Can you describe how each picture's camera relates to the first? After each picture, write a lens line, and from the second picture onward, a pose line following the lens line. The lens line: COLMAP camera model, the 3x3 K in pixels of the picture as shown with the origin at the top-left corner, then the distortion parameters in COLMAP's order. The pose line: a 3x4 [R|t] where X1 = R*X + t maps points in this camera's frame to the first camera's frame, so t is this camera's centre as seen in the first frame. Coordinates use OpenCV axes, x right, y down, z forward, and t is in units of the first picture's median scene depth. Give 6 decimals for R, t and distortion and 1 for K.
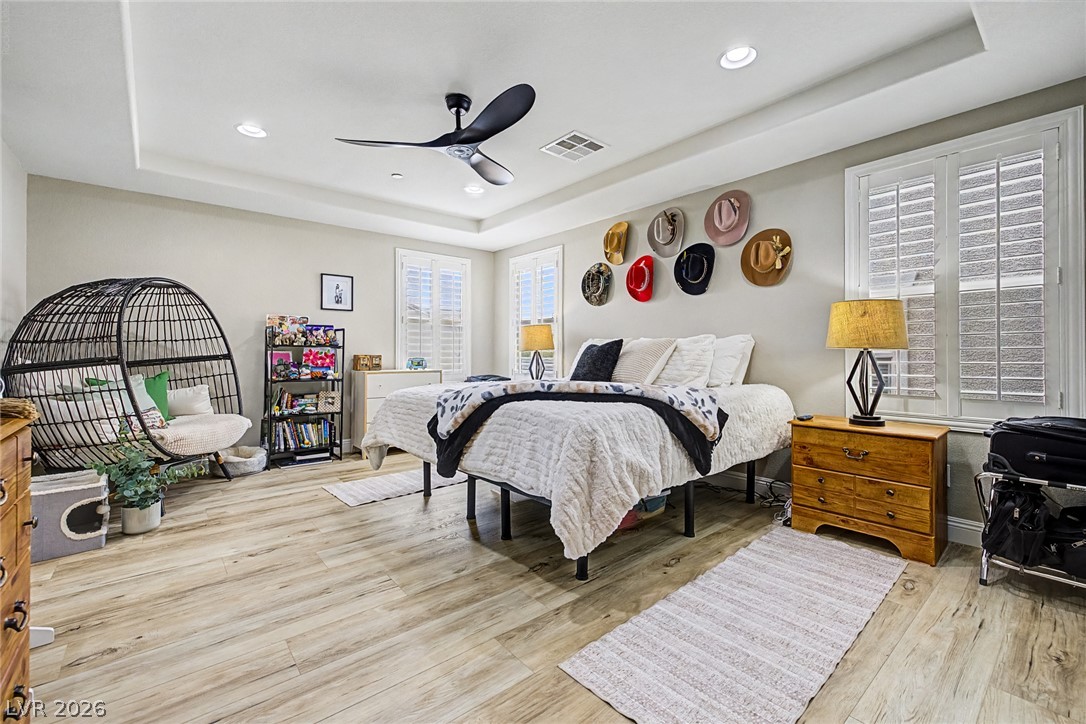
lens RADIAL K [[457.2, 0, 536.3], [0, 457.2, 355.9], [0, 0, 1]] dist [0.006001, -0.000193]
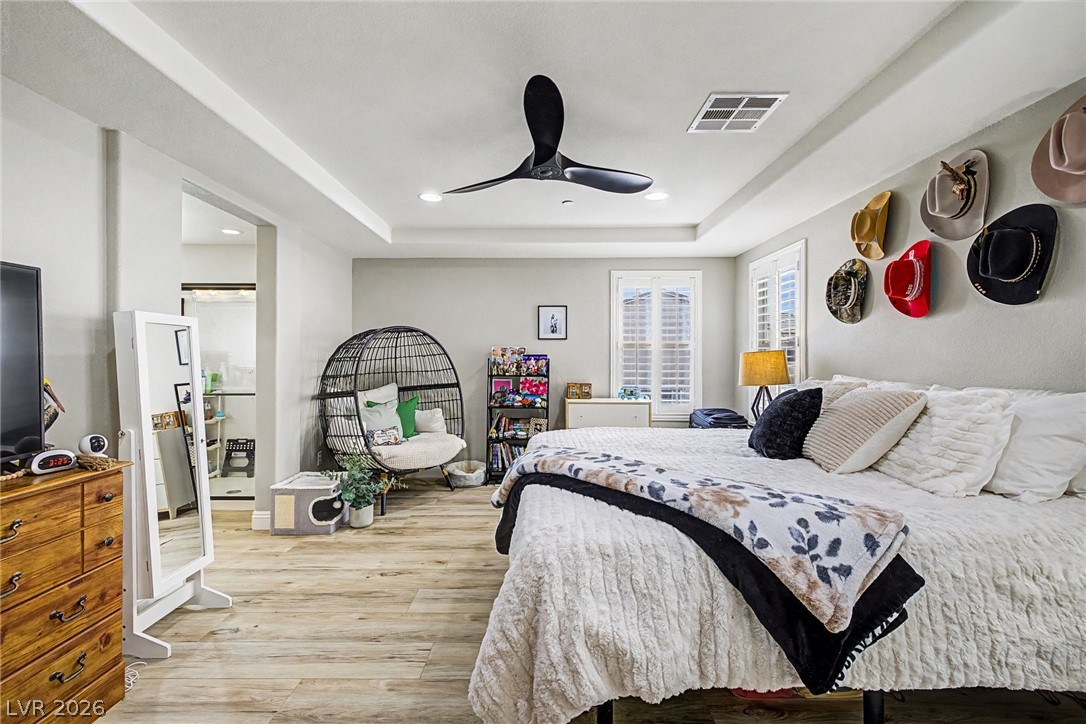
lens RADIAL K [[459.8, 0, 541.8], [0, 459.8, 357.7], [0, 0, 1]] dist [0.006964, -0.000544]
pose [[0.765693, -0.000268, -0.643206, 0.264674], [-0.004357, 0.999975, -0.005603, -0.063782], [0.643191, 0.007093, 0.765673, 0.228752]]
